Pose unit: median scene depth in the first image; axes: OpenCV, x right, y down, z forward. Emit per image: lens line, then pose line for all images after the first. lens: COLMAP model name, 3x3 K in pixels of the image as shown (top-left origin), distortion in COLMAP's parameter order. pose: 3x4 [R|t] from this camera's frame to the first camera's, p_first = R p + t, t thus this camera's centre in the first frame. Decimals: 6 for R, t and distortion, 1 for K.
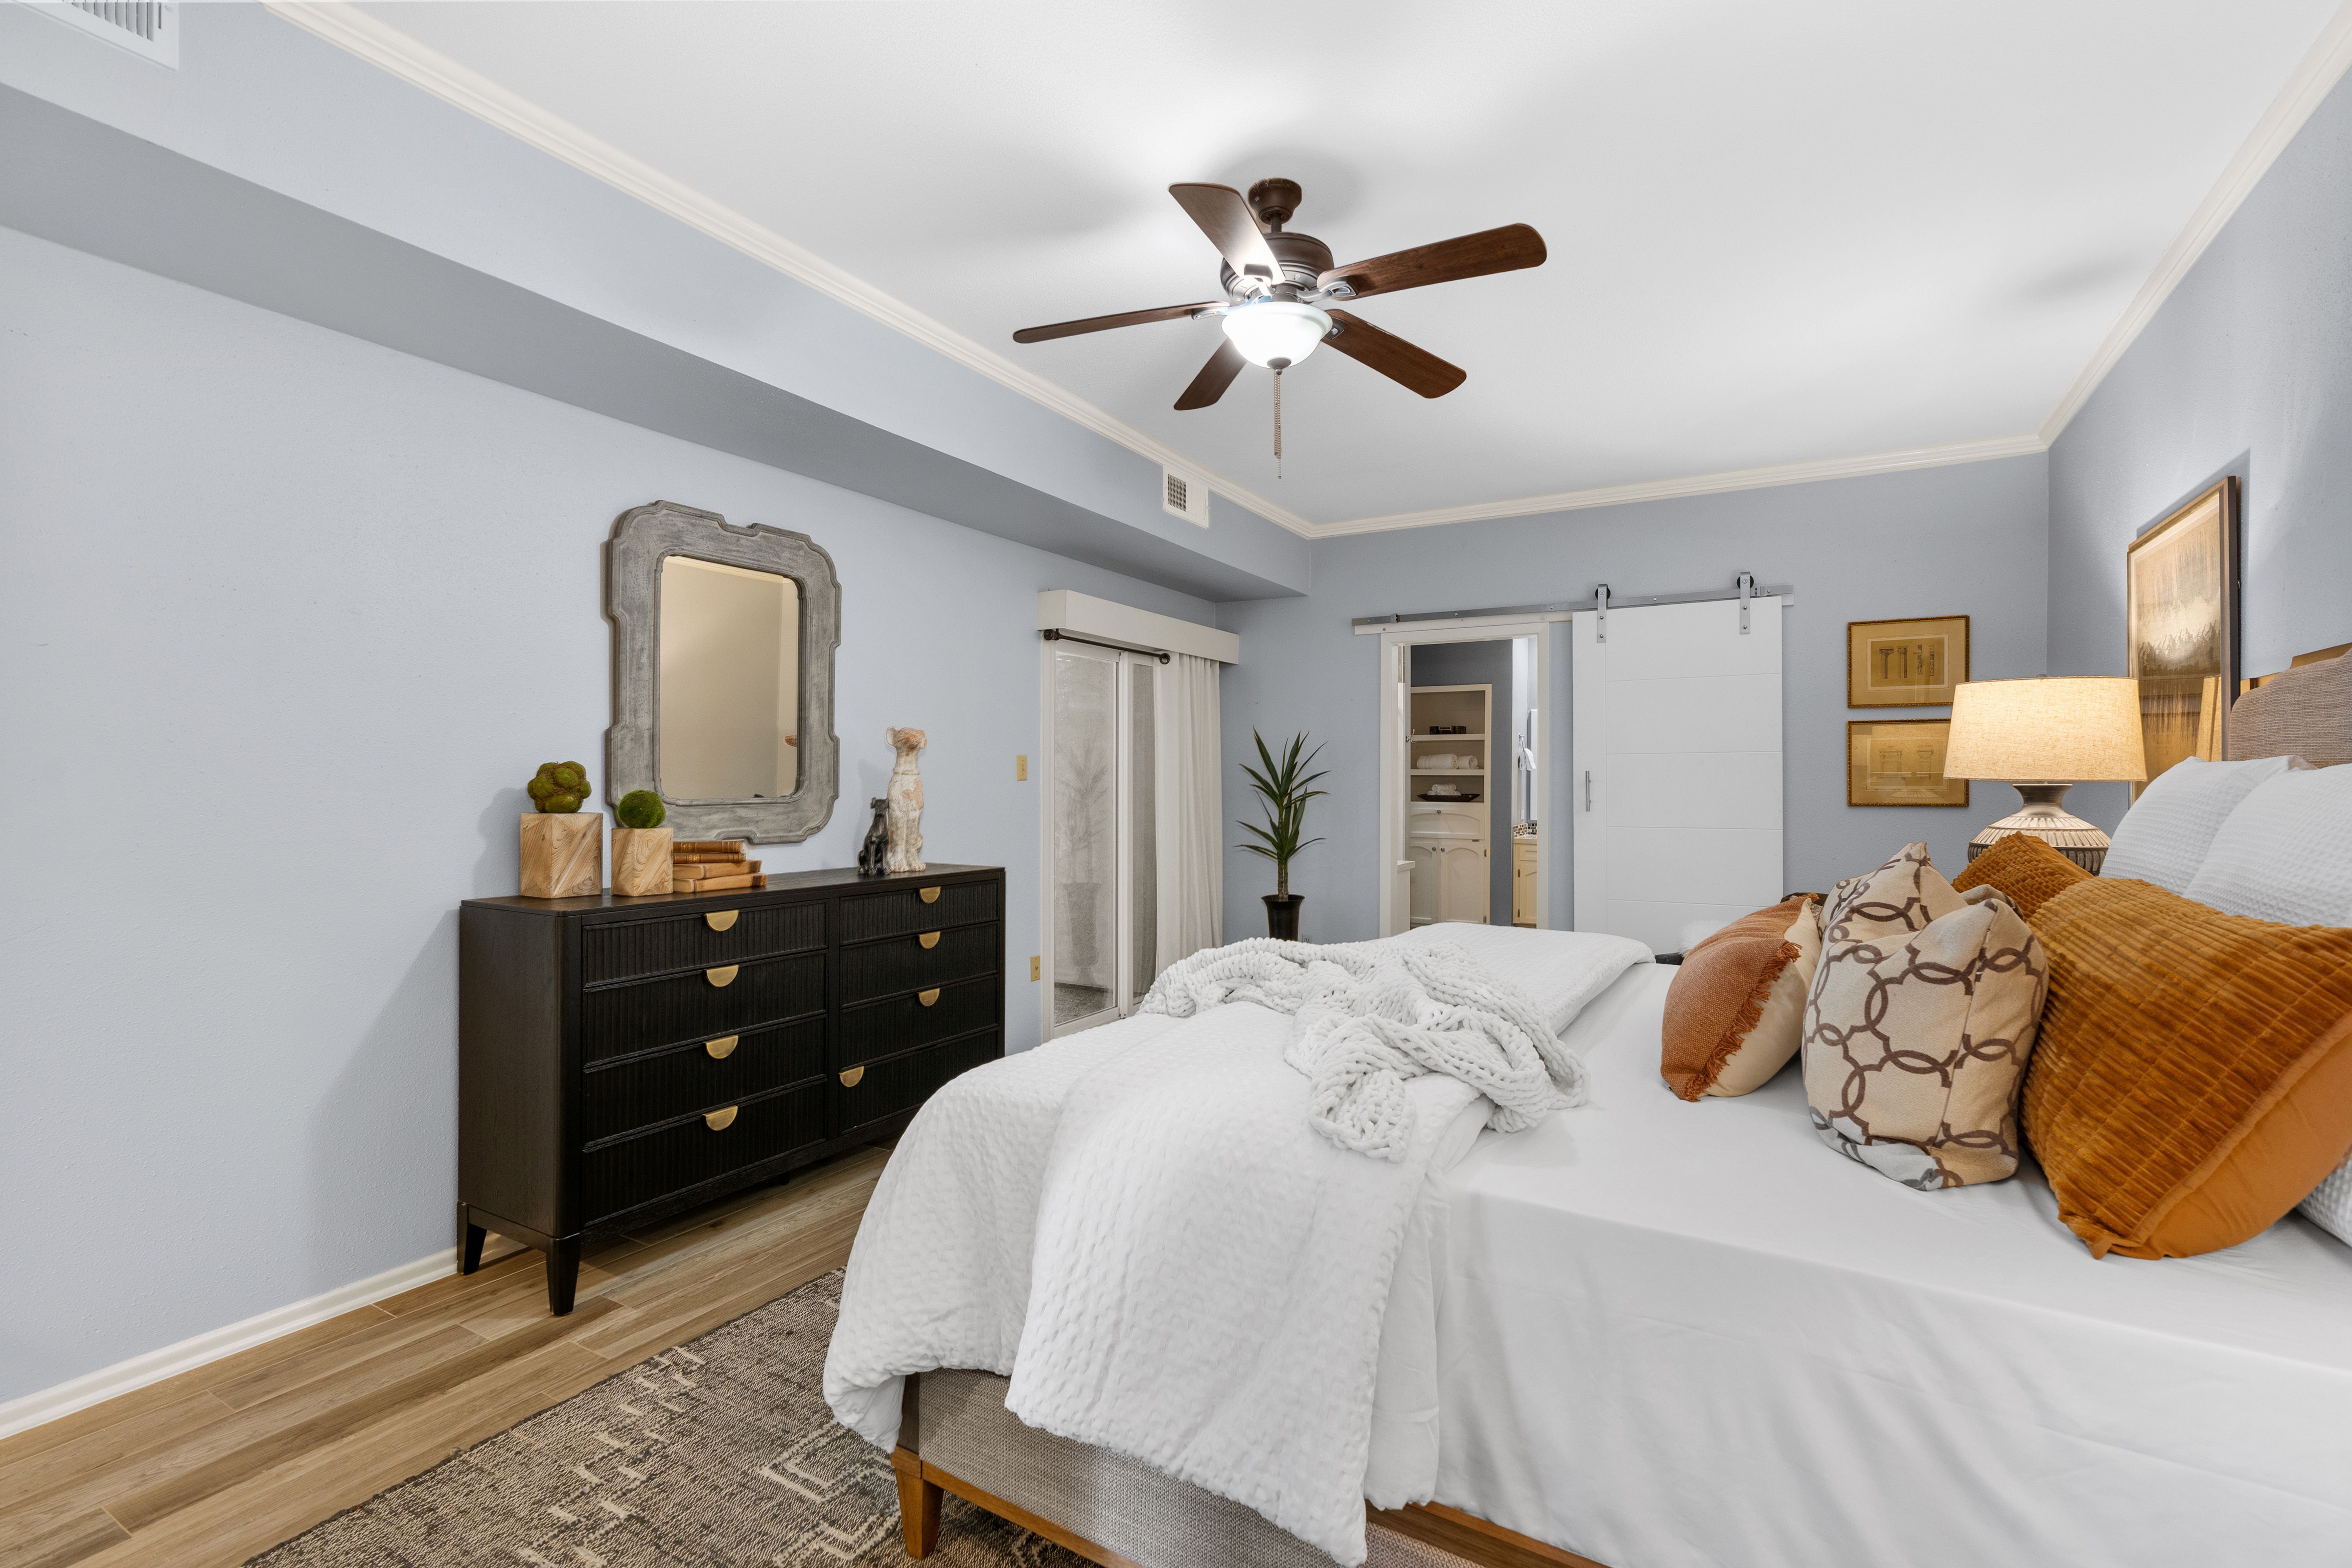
lens RADIAL K [[1068.0, 0, 1189.1], [0, 1068.0, 784.1], [0, 0, 1]] dist [-0.008713, 0.004305]
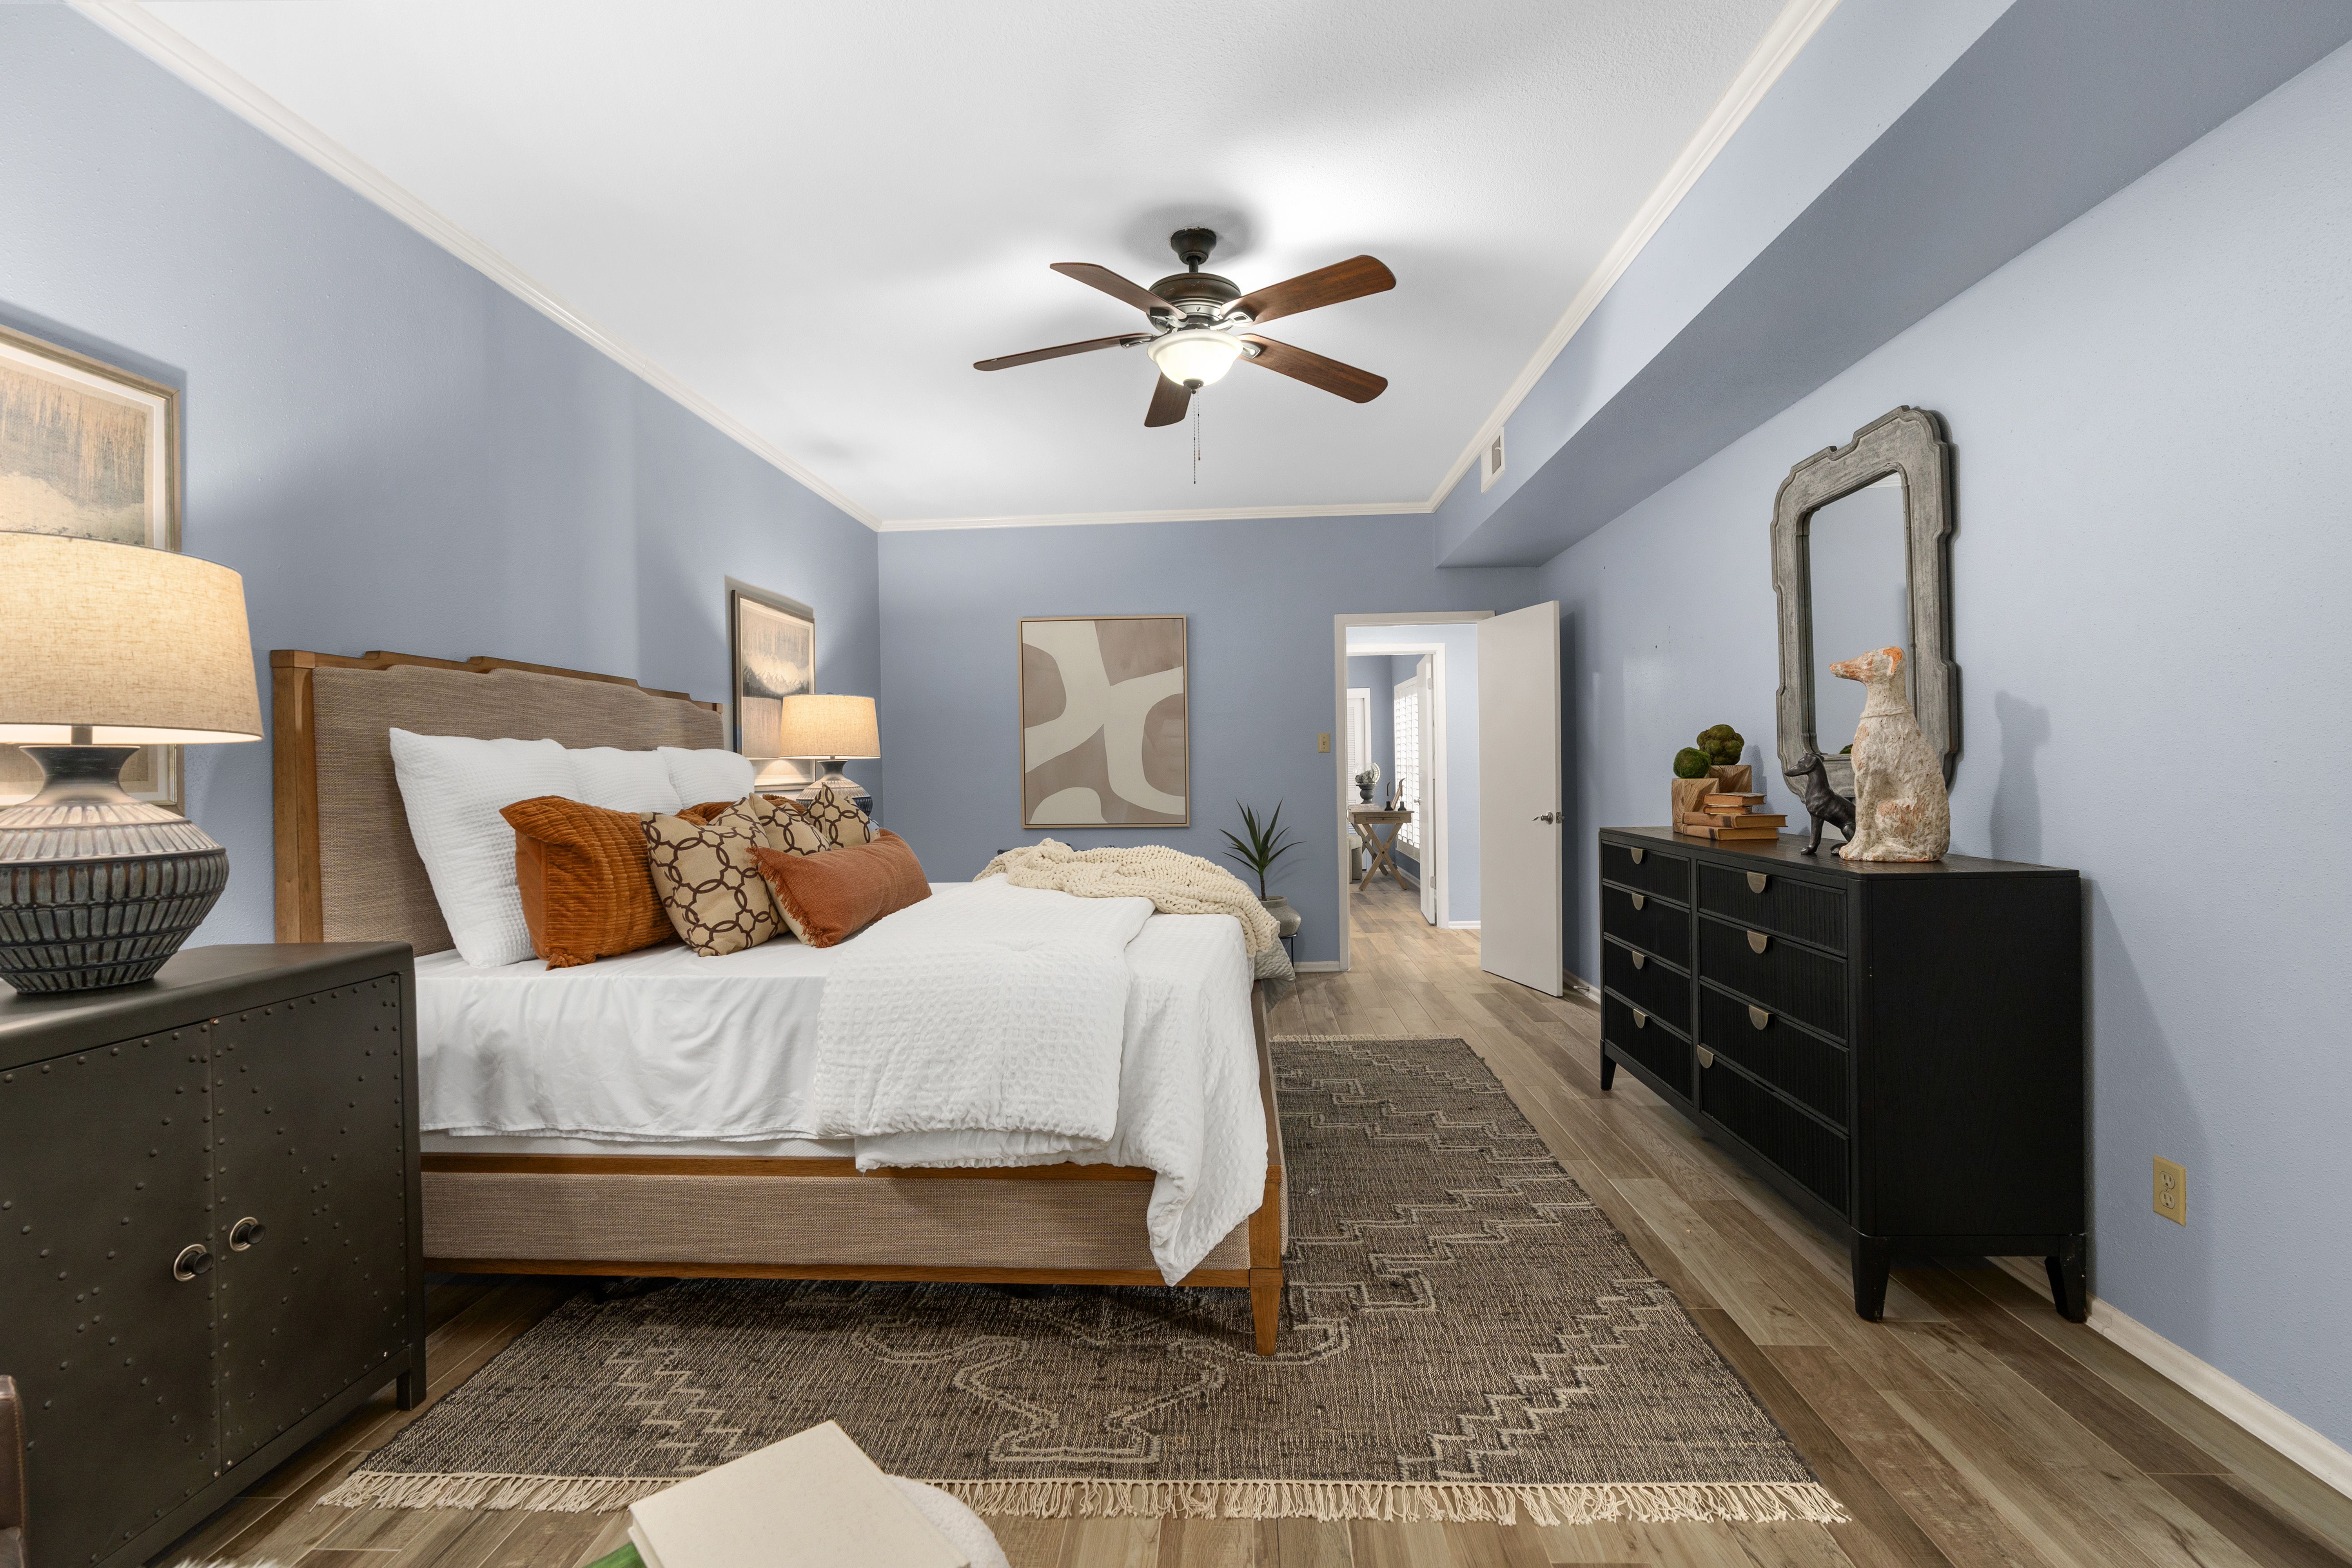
lens RADIAL K [[1068.0, 0, 1177.5], [0, 1068.0, 775.7], [0, 0, 1]] dist [-0.008713, 0.004305]
pose [[-0.897344, 0.015068, -0.441075, 0.525783], [0.014052, 0.999886, 0.005569, 0.021692], [0.441109, -0.001200, -0.897453, 1.729481]]
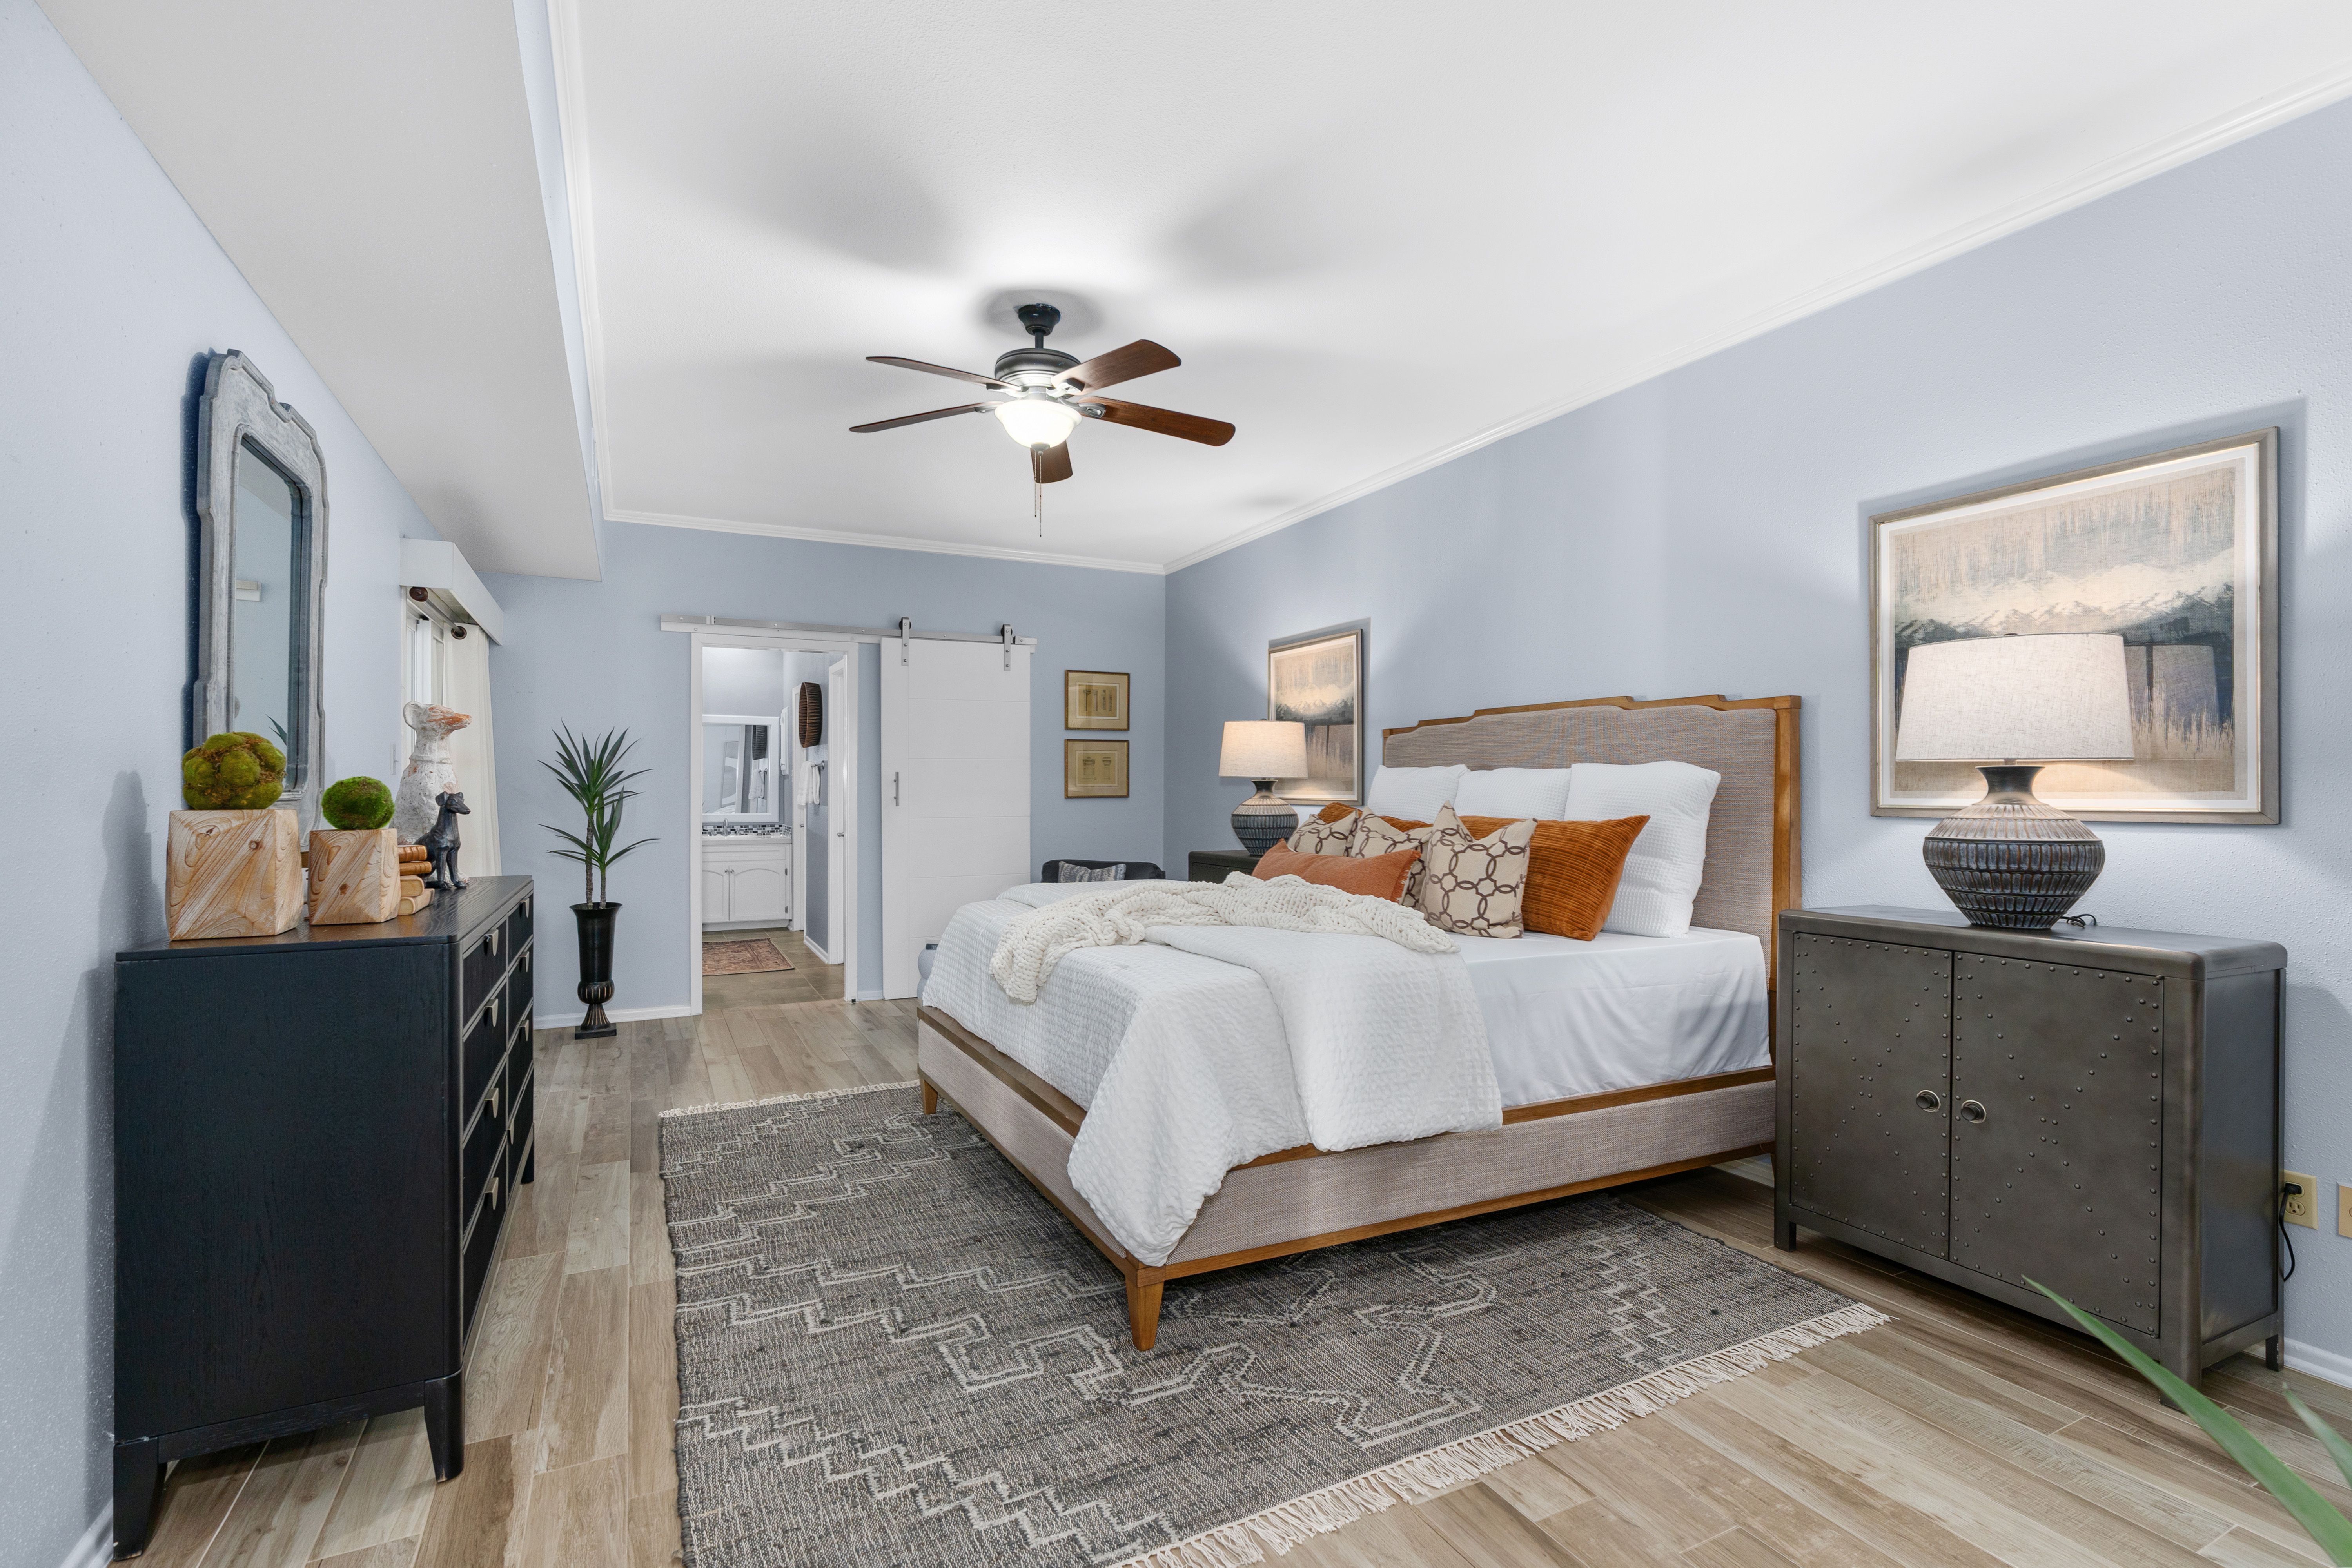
lens RADIAL K [[1068.0, 0, 1191.4], [0, 1068.0, 785.9], [0, 0, 1]] dist [-0.008713, 0.004305]
pose [[0.544239, 0.000869, 0.838930, -0.761784], [0.004605, 0.999981, -0.004024, 0.016113], [-0.838918, 0.006053, 0.544225, 0.128228]]
